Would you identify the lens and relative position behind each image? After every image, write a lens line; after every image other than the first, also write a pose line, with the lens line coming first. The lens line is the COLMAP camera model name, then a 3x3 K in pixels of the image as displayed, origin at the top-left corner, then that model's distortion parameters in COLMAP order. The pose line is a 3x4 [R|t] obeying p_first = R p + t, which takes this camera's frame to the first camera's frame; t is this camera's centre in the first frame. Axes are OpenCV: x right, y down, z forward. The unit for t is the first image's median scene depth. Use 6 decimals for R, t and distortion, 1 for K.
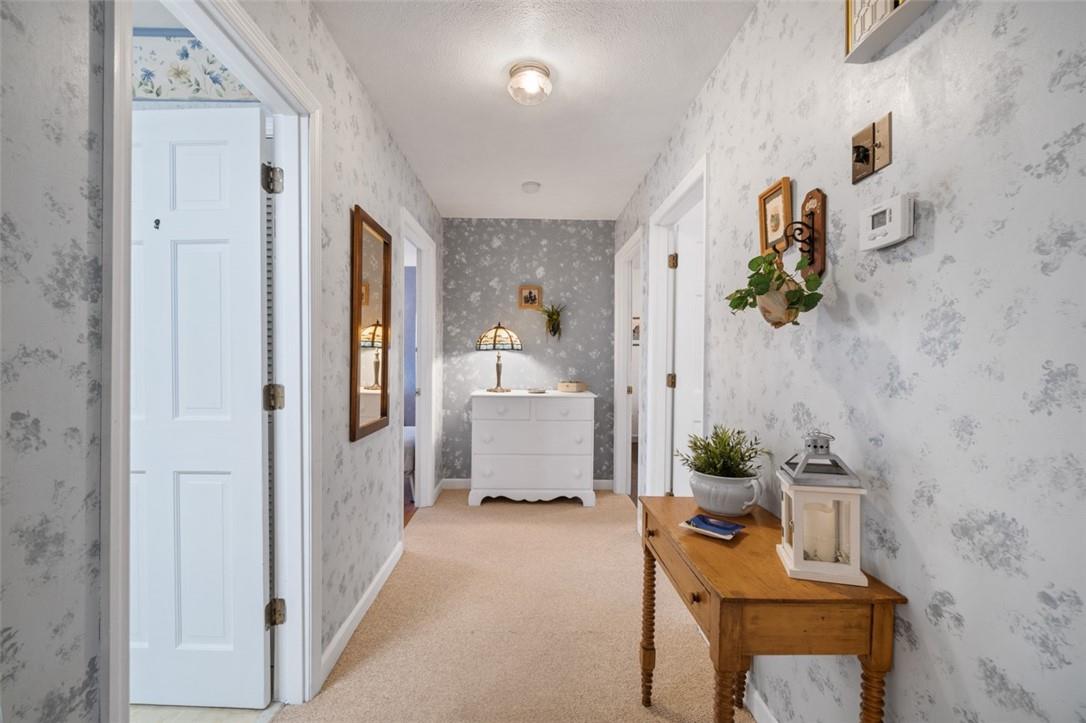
lens RADIAL K [[474.5, 0, 543.0], [0, 474.5, 361.5], [0, 0, 1]] dist [-0.004062, -0.000439]
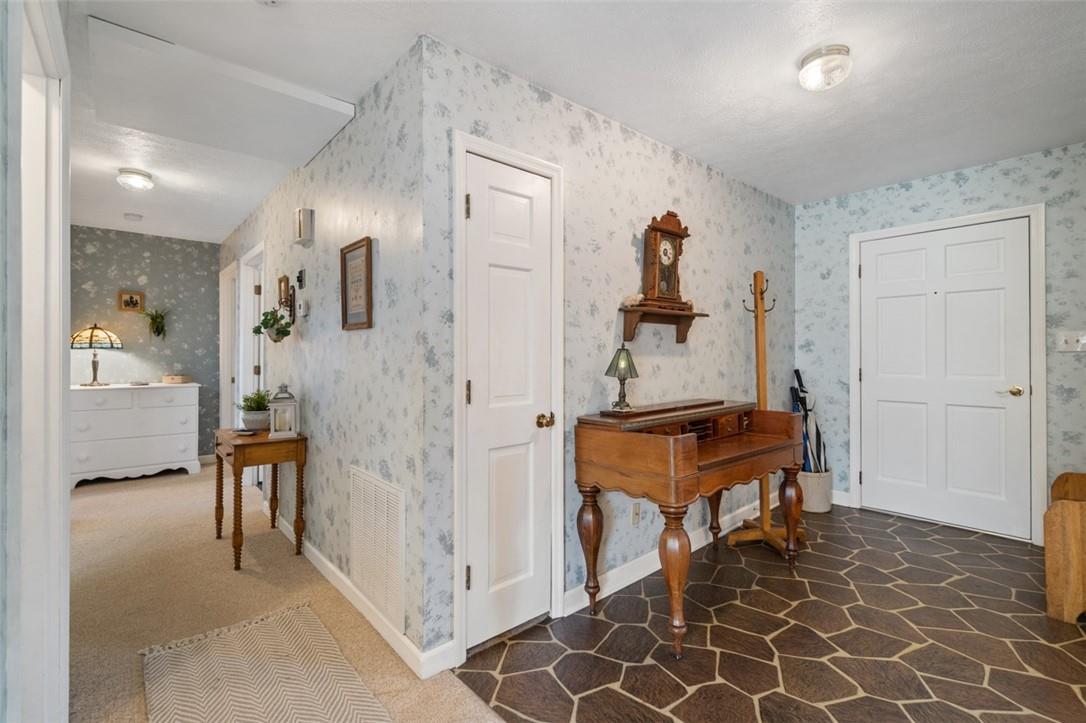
lens RADIAL K [[479.2, 0, 533.4], [0, 479.2, 354.3], [0, 0, 1]] dist [-0.002157, -0.000405]
pose [[0.775766, -0.004263, 0.631007, -0.003535], [0.007717, 0.999966, -0.002731, 0.000747], [-0.630974, 0.006988, 0.775773, -0.497302]]
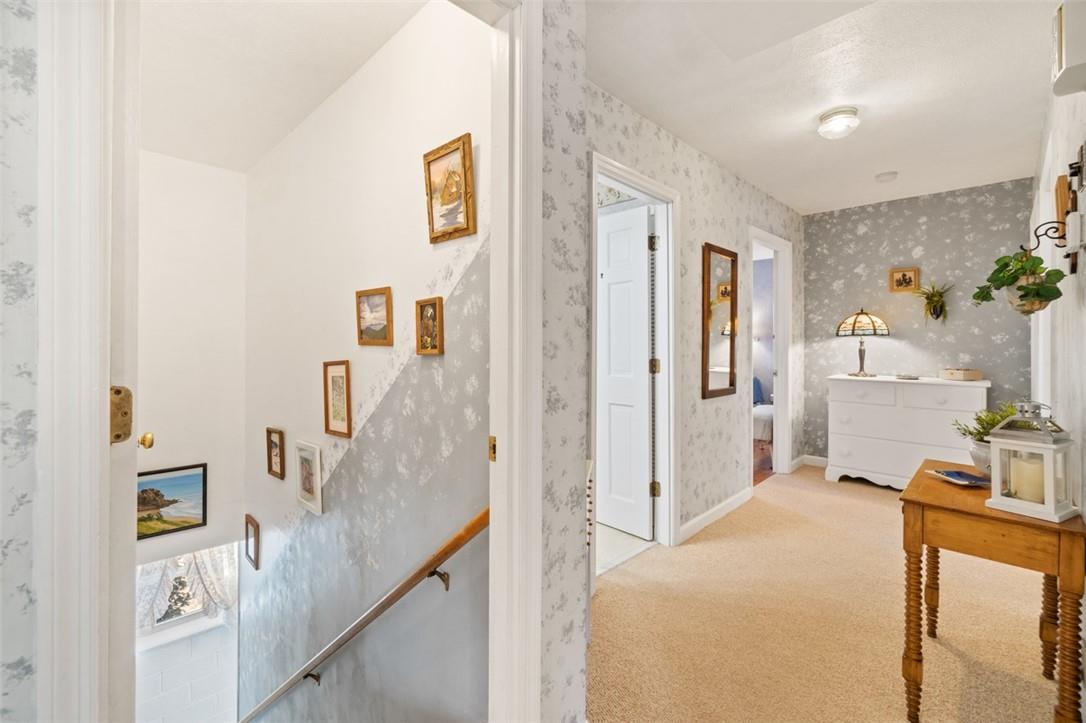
lens RADIAL K [[470.0, 0, 529.4], [0, 470.0, 346.6], [0, 0, 1]] dist [-0.001126, -0.000002]
pose [[0.683924, -0.000620, -0.729553, 0.150837], [-0.001757, 0.999995, -0.002497, 0.003401], [0.729551, 0.002989, 0.683920, -0.207454]]
